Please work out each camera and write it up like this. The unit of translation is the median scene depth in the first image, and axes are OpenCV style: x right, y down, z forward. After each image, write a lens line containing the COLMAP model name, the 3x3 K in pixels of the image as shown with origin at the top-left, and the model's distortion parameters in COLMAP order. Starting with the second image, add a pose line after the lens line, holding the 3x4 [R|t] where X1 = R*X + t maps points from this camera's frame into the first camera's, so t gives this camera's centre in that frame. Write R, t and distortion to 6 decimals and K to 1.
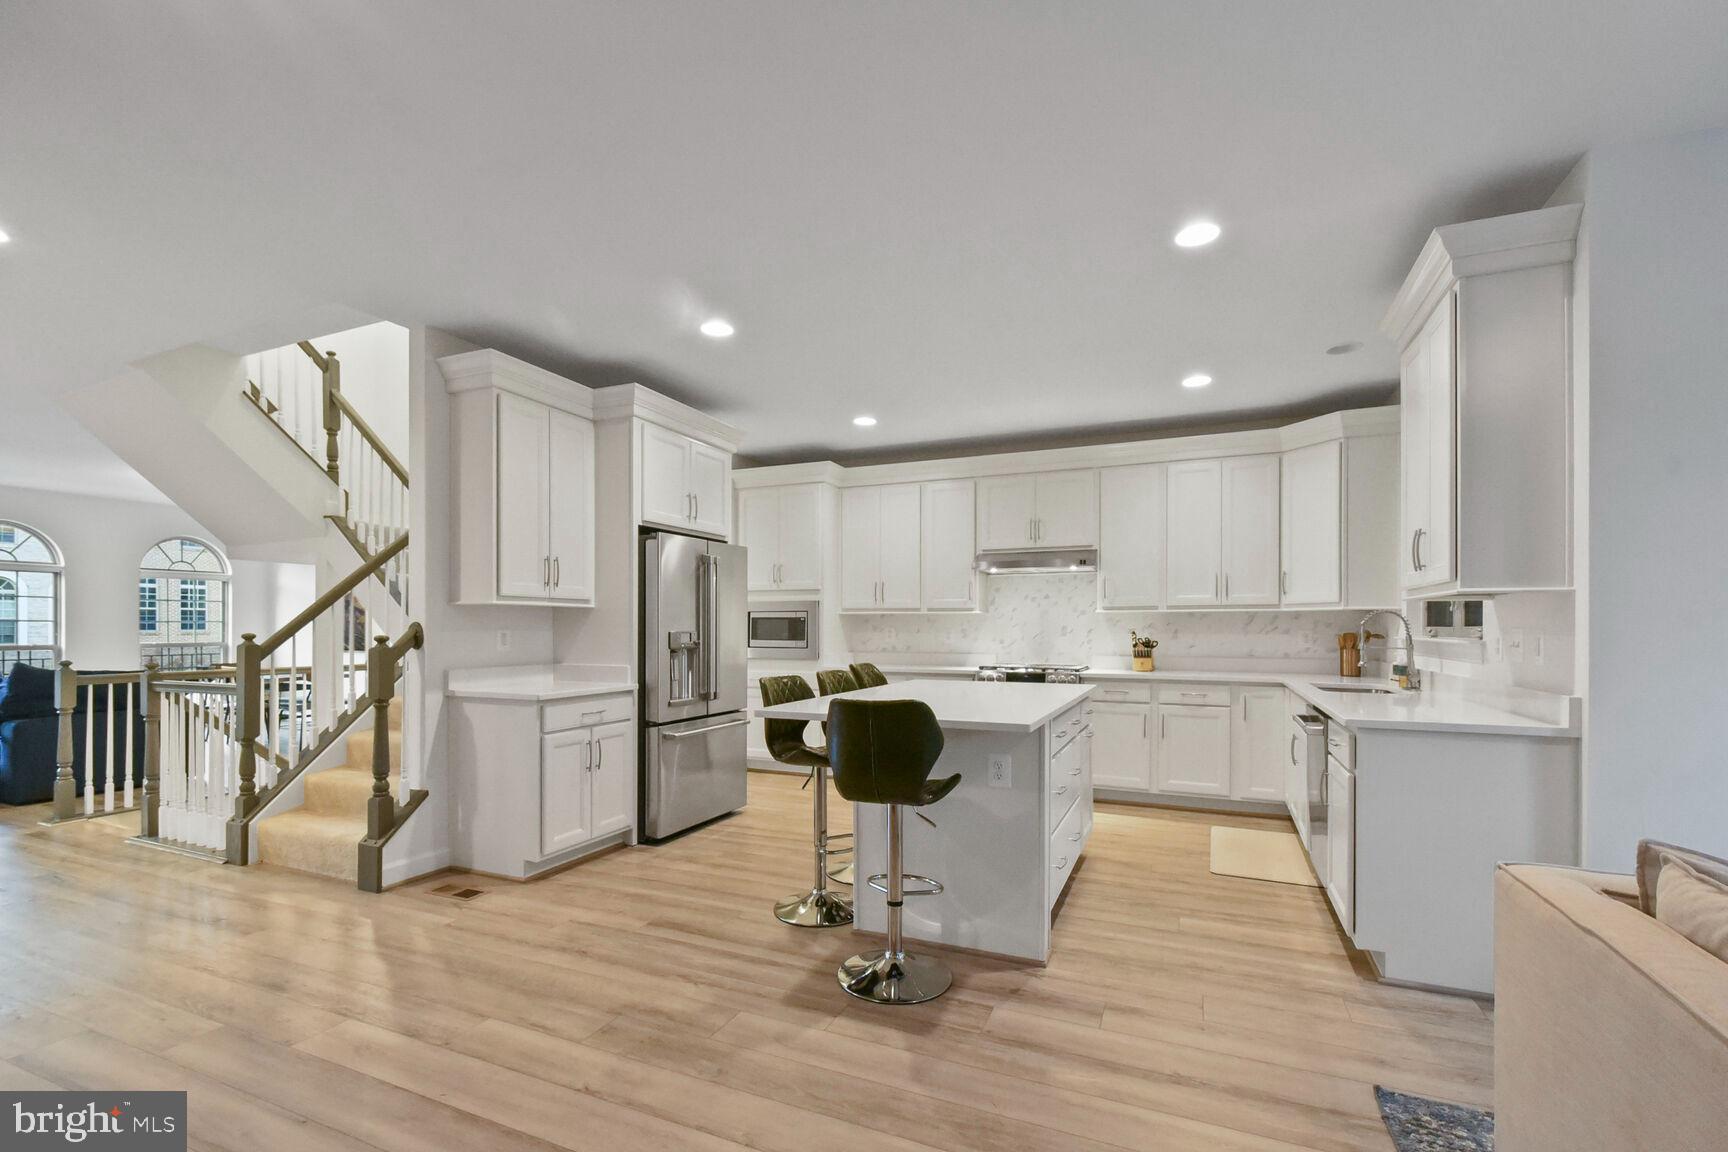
lens RADIAL K [[760.7, 0, 864.7], [0, 760.7, 625.1], [0, 0, 1]] dist [-0.000448, -0.000838]
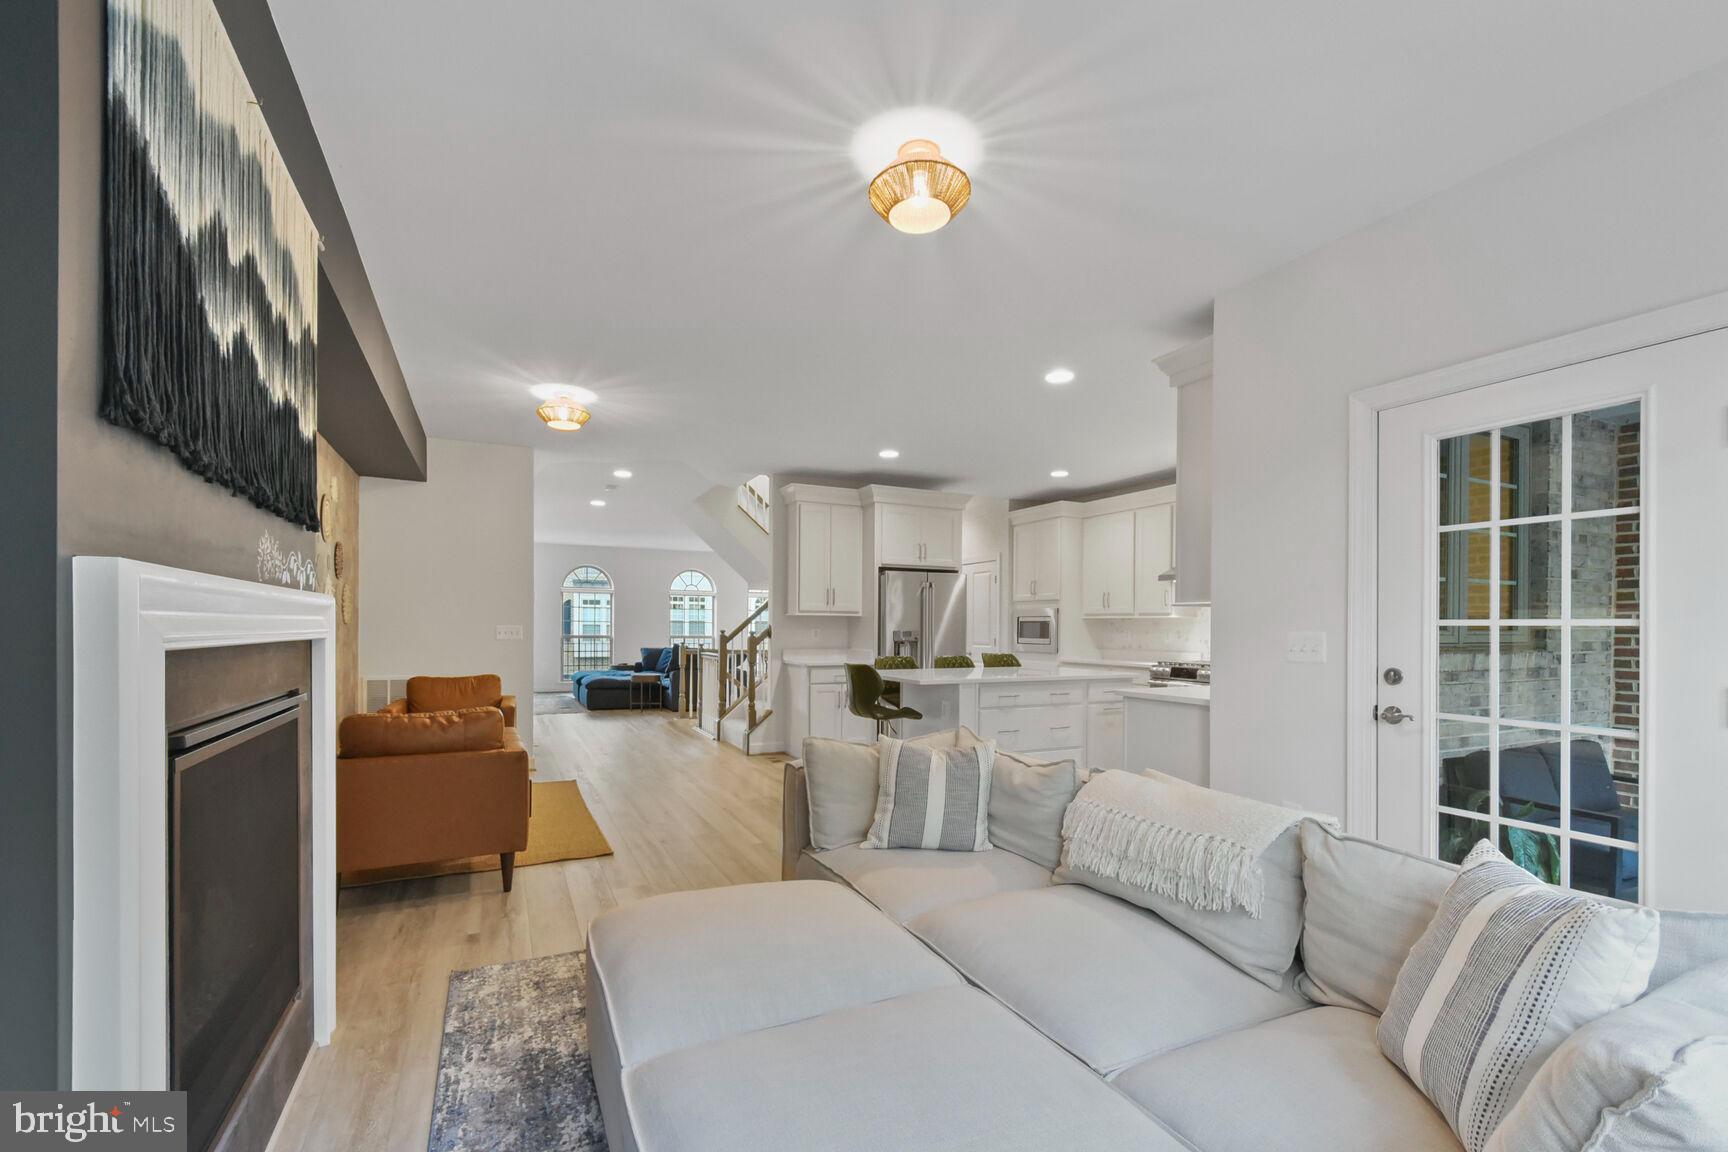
lens RADIAL K [[760.7, 0, 864.7], [0, 760.7, 625.1], [0, 0, 1]] dist [-0.000448, -0.000838]
pose [[0.757920, 0.000484, -0.652347, 0.776868], [-0.002276, 0.999996, -0.001903, 0.000083], [0.652343, 0.002927, 0.757918, -0.291487]]
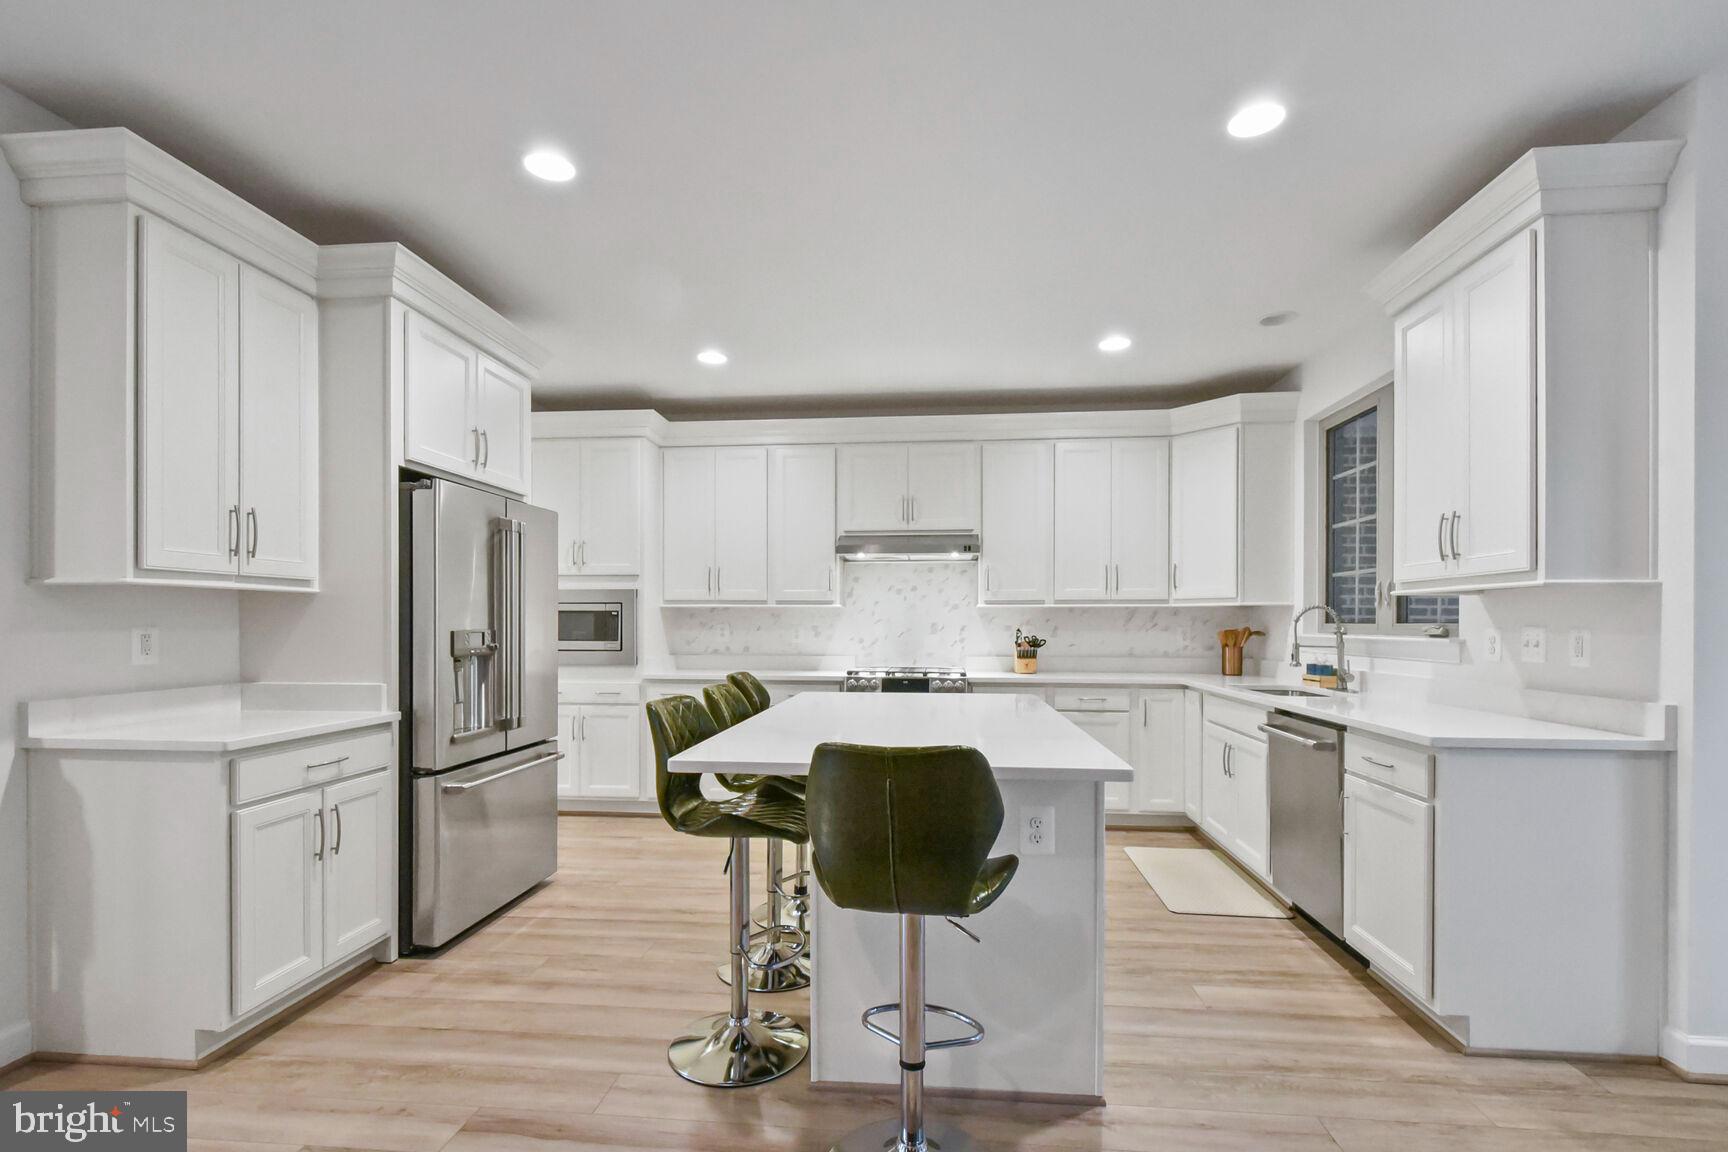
lens RADIAL K [[786.8, 0, 863.2], [0, 786.8, 623.4], [0, 0, 1]] dist [0.001272, -0.004536]
pose [[0.950179, 0.000604, 0.311704, -0.131982], [-0.001558, 0.999995, 0.002814, -0.000225], [-0.311701, -0.003160, 0.950175, 0.241903]]
